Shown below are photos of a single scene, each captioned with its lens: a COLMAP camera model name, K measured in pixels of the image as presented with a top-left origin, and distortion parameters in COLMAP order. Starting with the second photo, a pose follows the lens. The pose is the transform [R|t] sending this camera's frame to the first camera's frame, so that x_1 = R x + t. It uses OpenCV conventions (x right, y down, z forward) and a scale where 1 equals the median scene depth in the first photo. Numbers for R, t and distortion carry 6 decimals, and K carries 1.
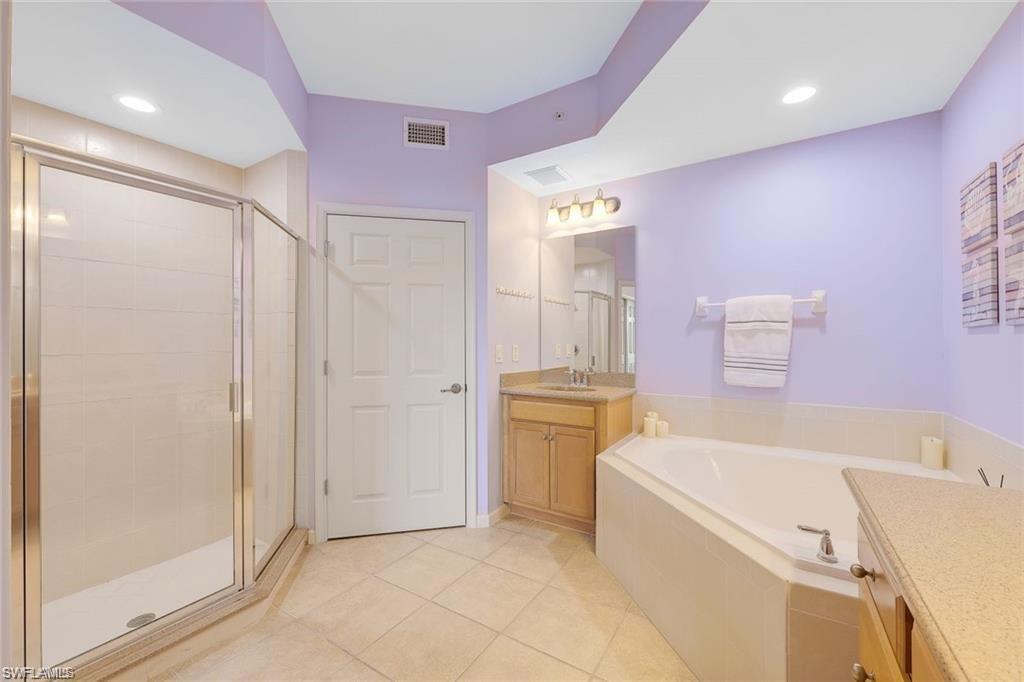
lens RADIAL K [[408.1, 0, 512.0], [0, 408.1, 341.0], [0, 0, 1]] dist [-0.001164, -0.000373]
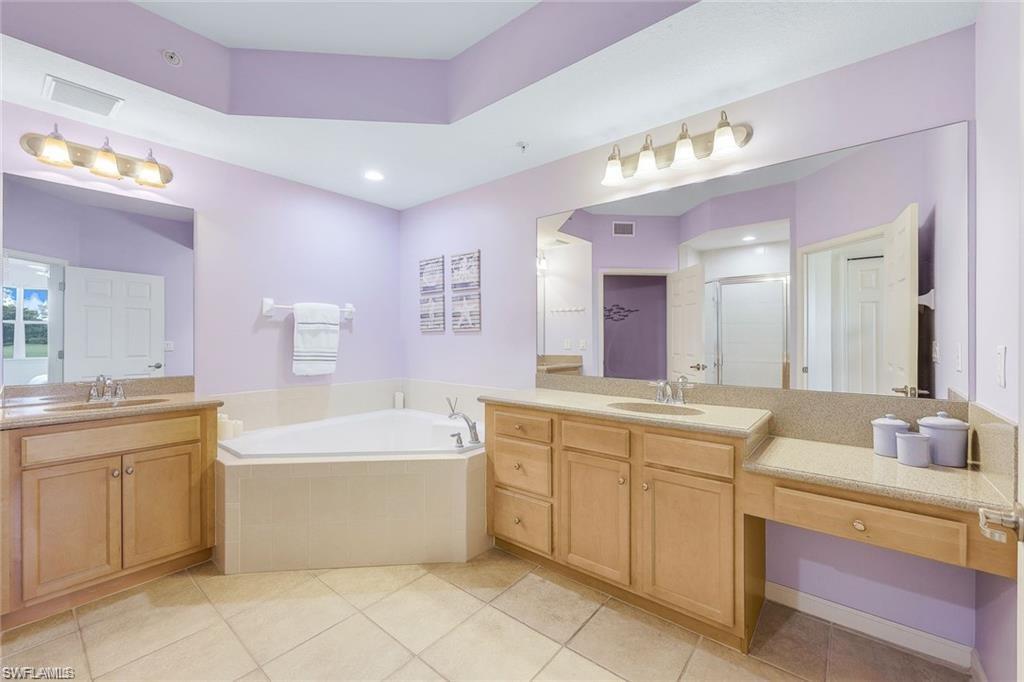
lens RADIAL K [[413.8, 0, 510.9], [0, 413.8, 339.0], [0, 0, 1]] dist [0.000065, -0.000103]
pose [[0.125269, -0.002746, 0.992119, -0.591696], [0.000936, 0.999996, 0.002649, -0.001617], [-0.992122, 0.000597, 0.125271, 0.235407]]
